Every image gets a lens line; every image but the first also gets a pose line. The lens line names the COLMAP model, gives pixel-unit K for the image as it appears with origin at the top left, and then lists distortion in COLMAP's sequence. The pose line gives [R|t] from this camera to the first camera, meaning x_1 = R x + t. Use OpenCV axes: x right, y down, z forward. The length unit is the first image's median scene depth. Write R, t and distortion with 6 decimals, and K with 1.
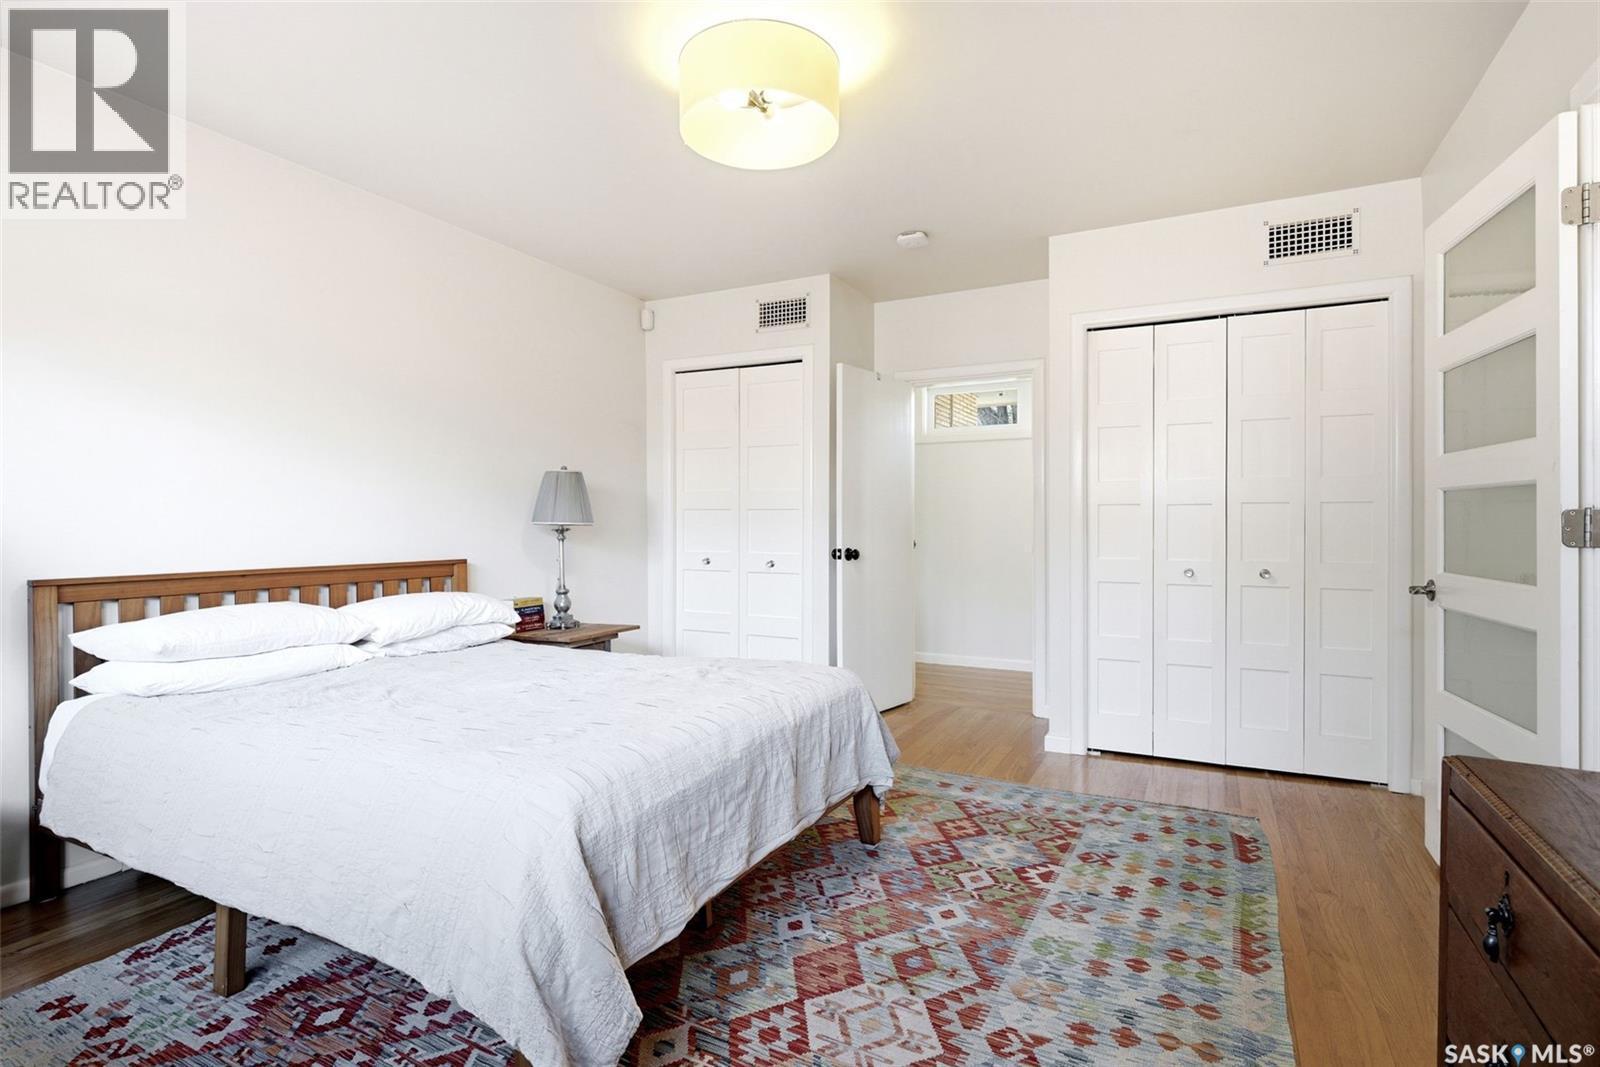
lens RADIAL K [[819.1, 0, 790.7], [0, 819.1, 531.4], [0, 0, 1]] dist [0.002039, 0.000602]
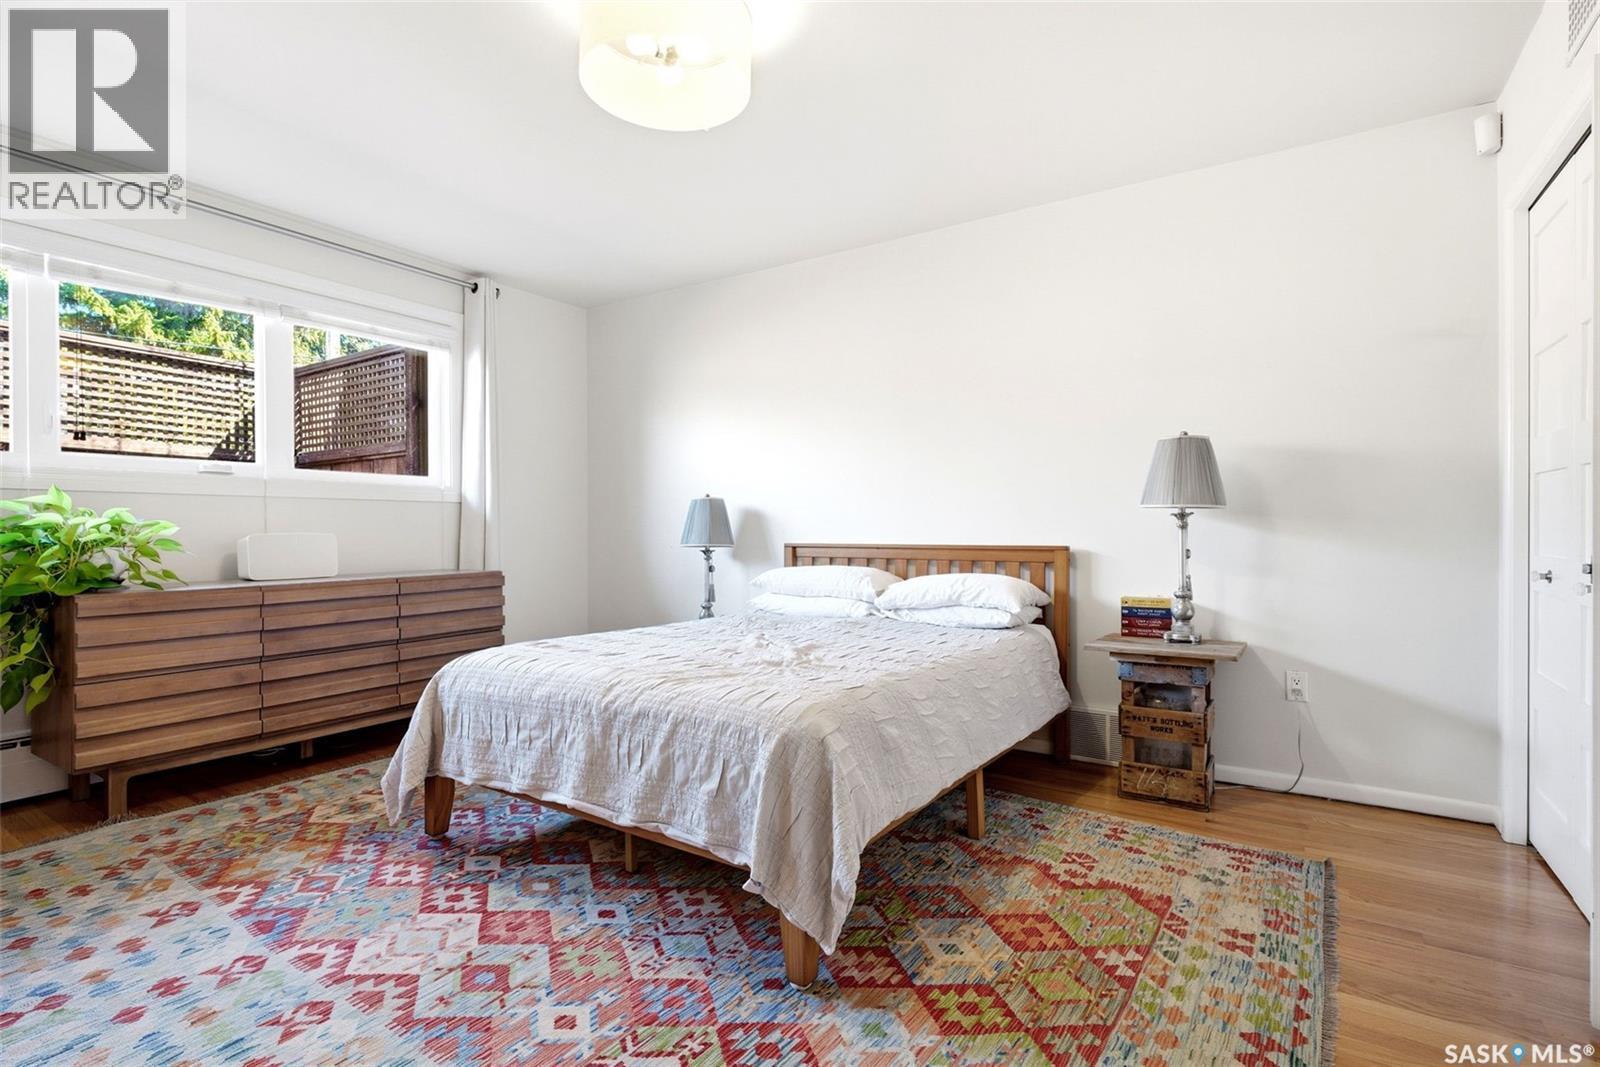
lens RADIAL K [[753.1, 0, 790.4], [0, 753.1, 527.2], [0, 0, 1]] dist [0.000937, 0.000343]
pose [[-0.110207, 0.003633, -0.993902, 0.954196], [-0.003884, 0.999984, 0.004086, 0.016627], [0.993901, 0.004311, -0.110191, 1.437522]]
